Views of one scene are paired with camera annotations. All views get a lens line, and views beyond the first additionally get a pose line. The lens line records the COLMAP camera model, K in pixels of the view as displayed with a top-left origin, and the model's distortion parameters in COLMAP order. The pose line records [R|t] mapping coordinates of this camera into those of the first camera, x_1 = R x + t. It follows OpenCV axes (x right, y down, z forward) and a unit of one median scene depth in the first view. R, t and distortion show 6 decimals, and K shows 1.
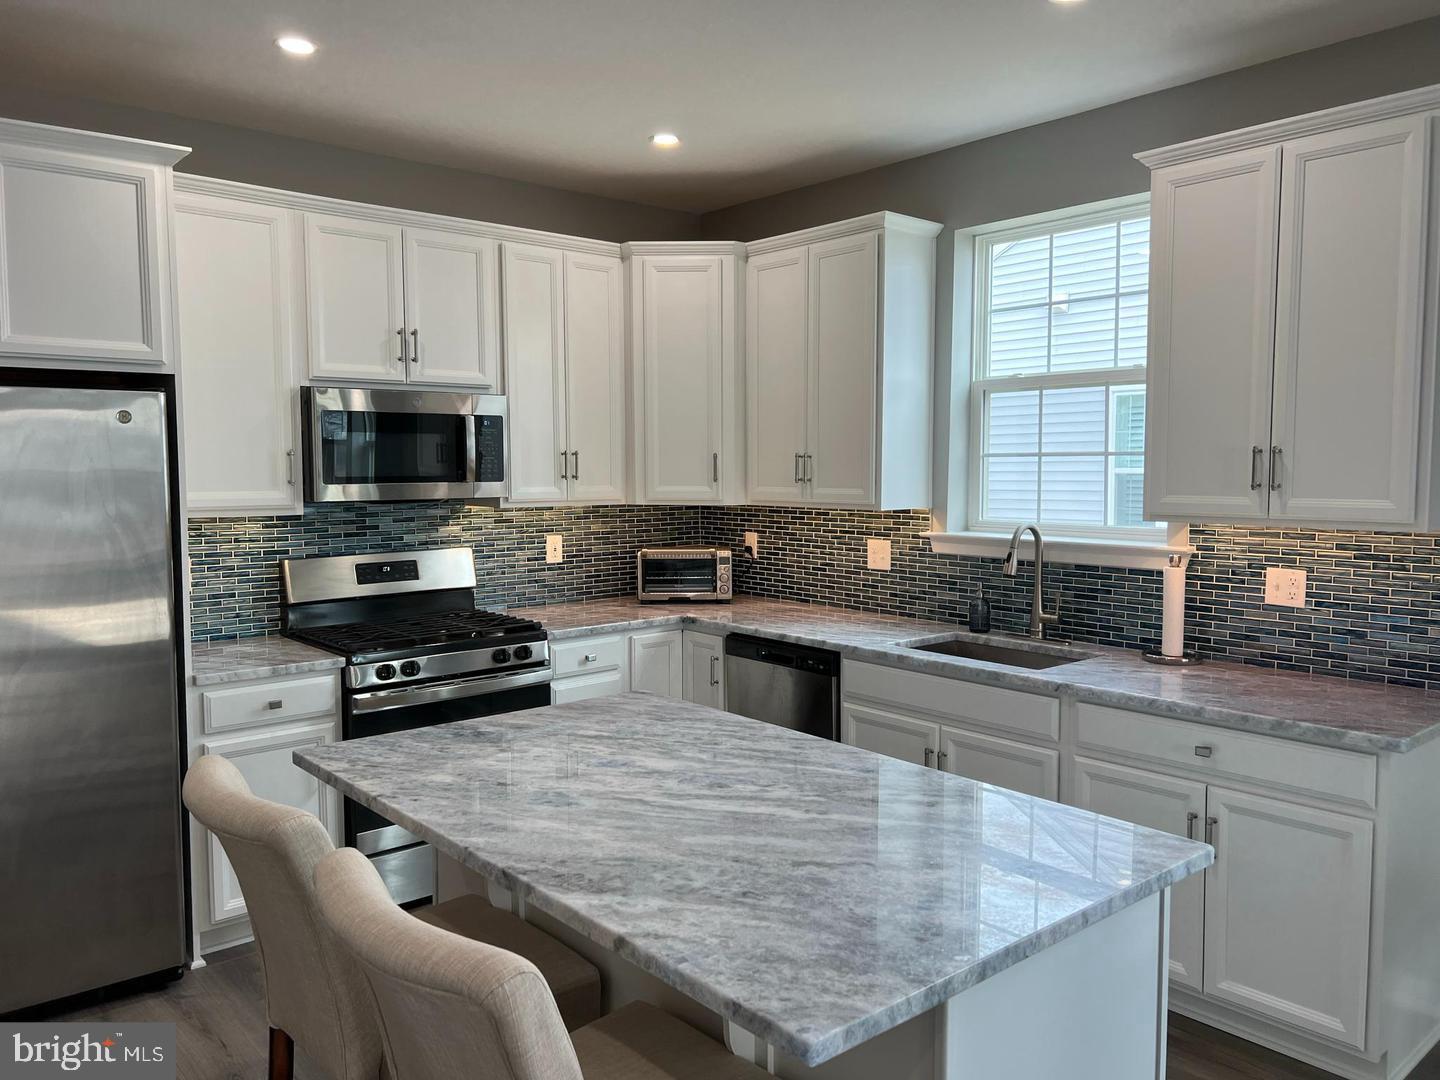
lens RADIAL K [[1066.8, 0, 726.7], [0, 1066.8, 526.6], [0, 0, 1]] dist [0.013280, 0.002150]
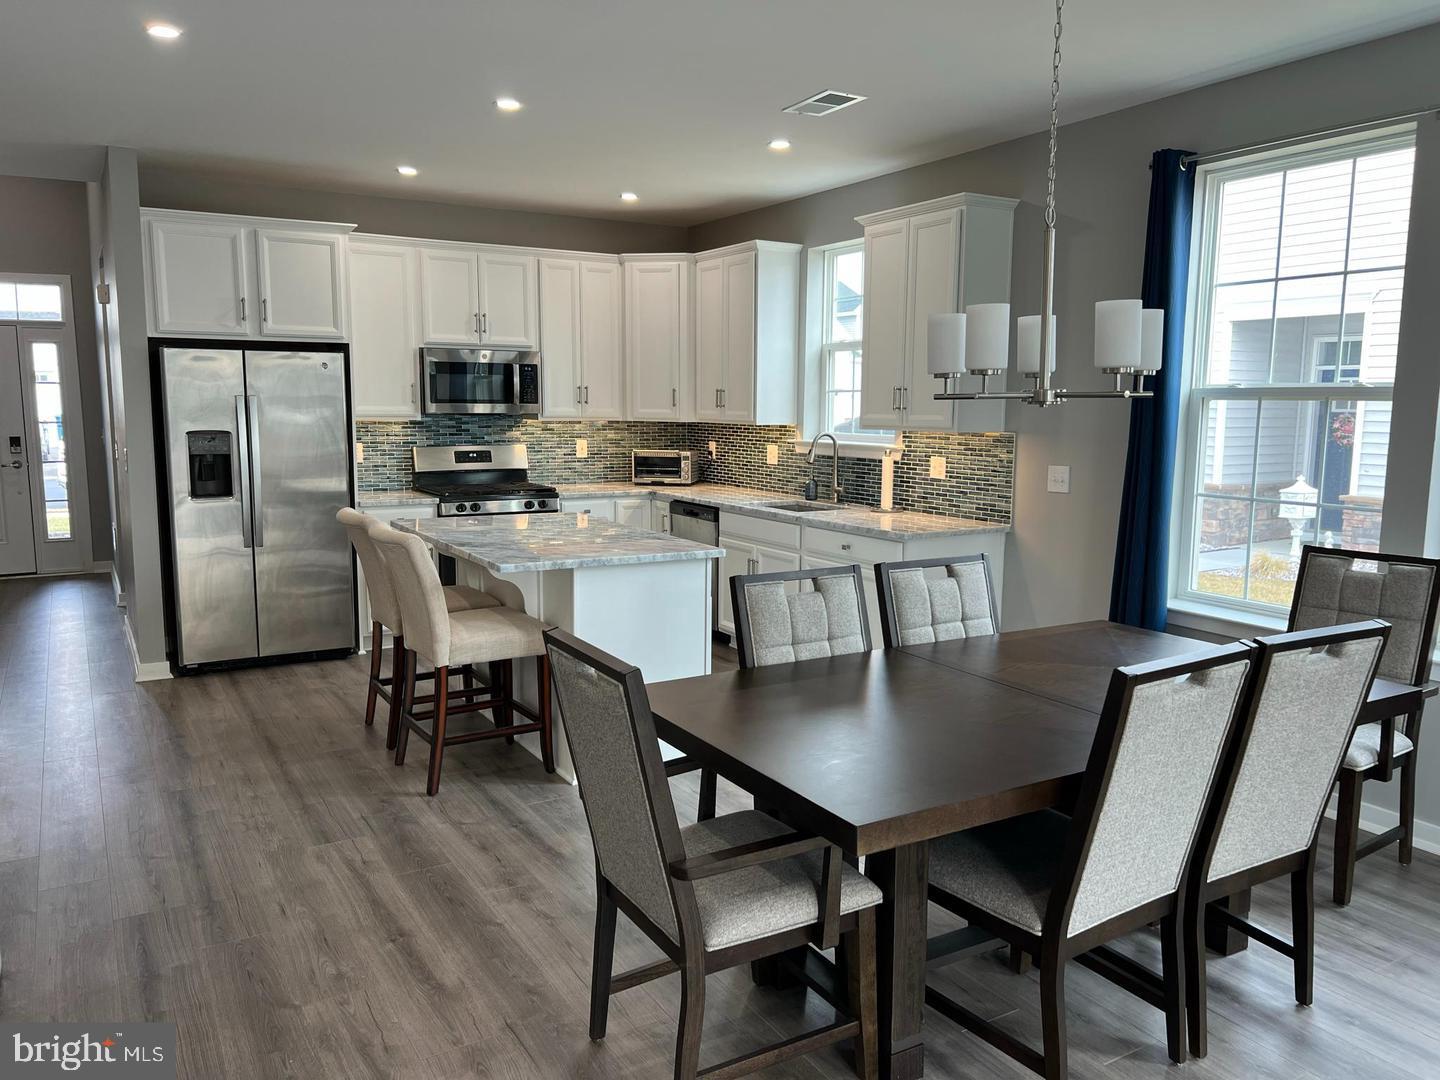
lens RADIAL K [[1081.8, 0, 726.6], [0, 1081.8, 536.4], [0, 0, 1]] dist [0.029877, 0.001883]
pose [[0.982866, 0.034449, -0.181072, 0.404235], [-0.023043, 0.997637, 0.064723, 0.049379], [0.182874, -0.059442, 0.981338, -0.637213]]
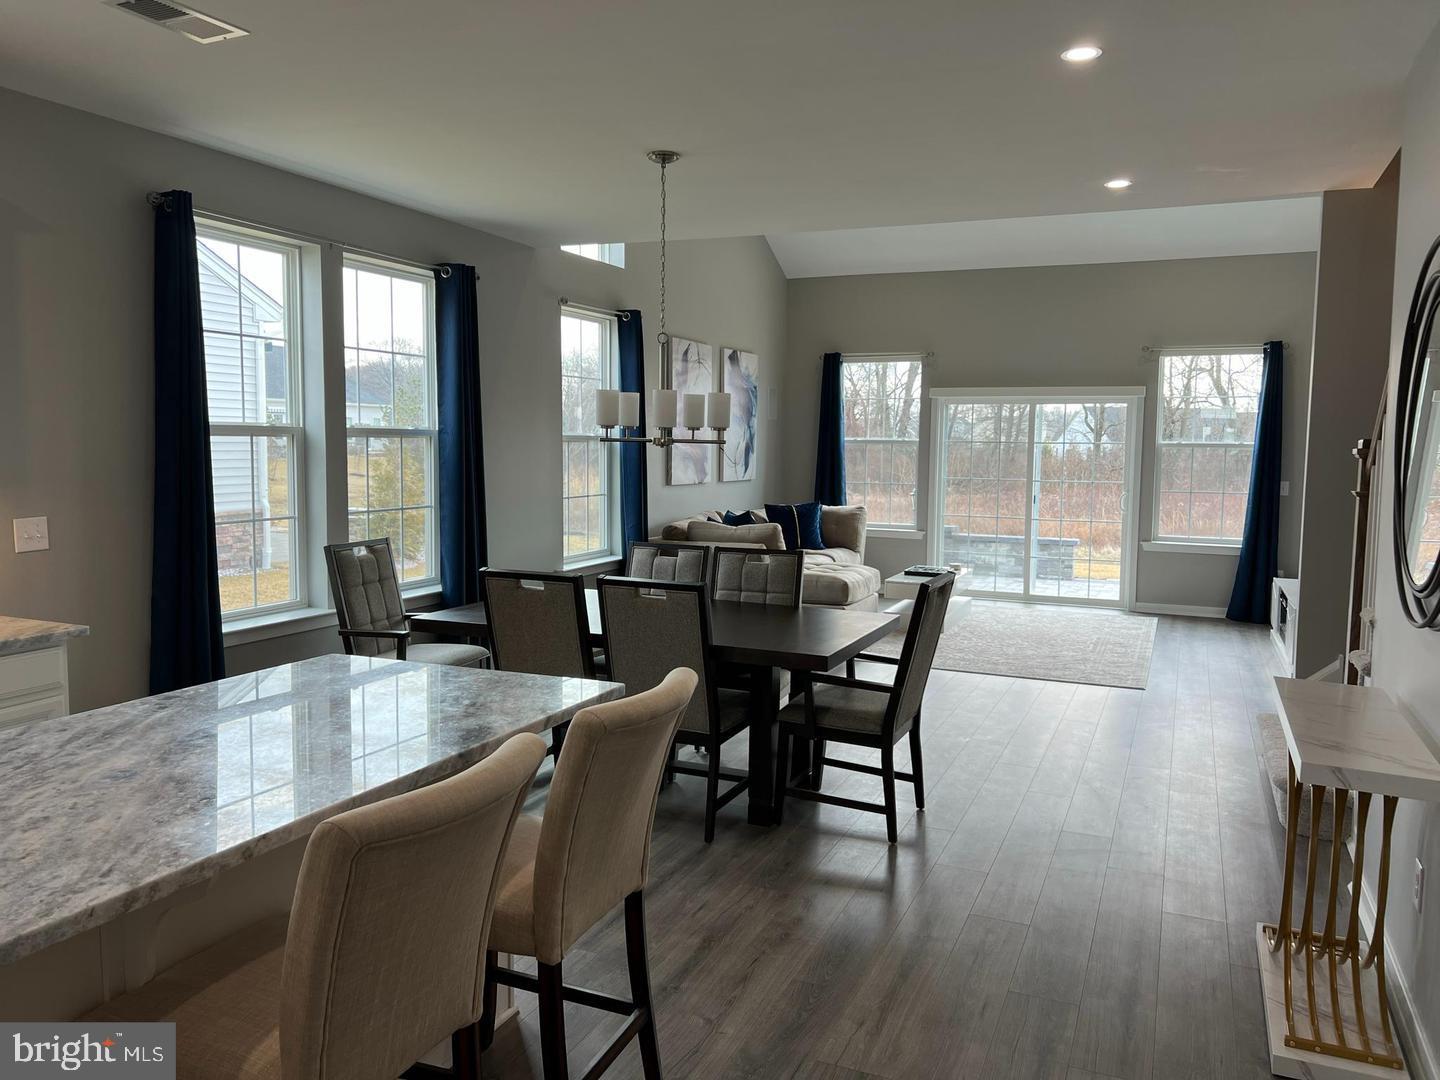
lens RADIAL K [[1081.8, 0, 726.6], [0, 1081.8, 536.4], [0, 0, 1]] dist [0.029877, 0.001883]
pose [[-0.420828, -0.080581, 0.903554, -0.641230], [0.050334, 0.992438, 0.111951, -0.024486], [-0.905743, 0.092591, -0.413590, 0.533743]]
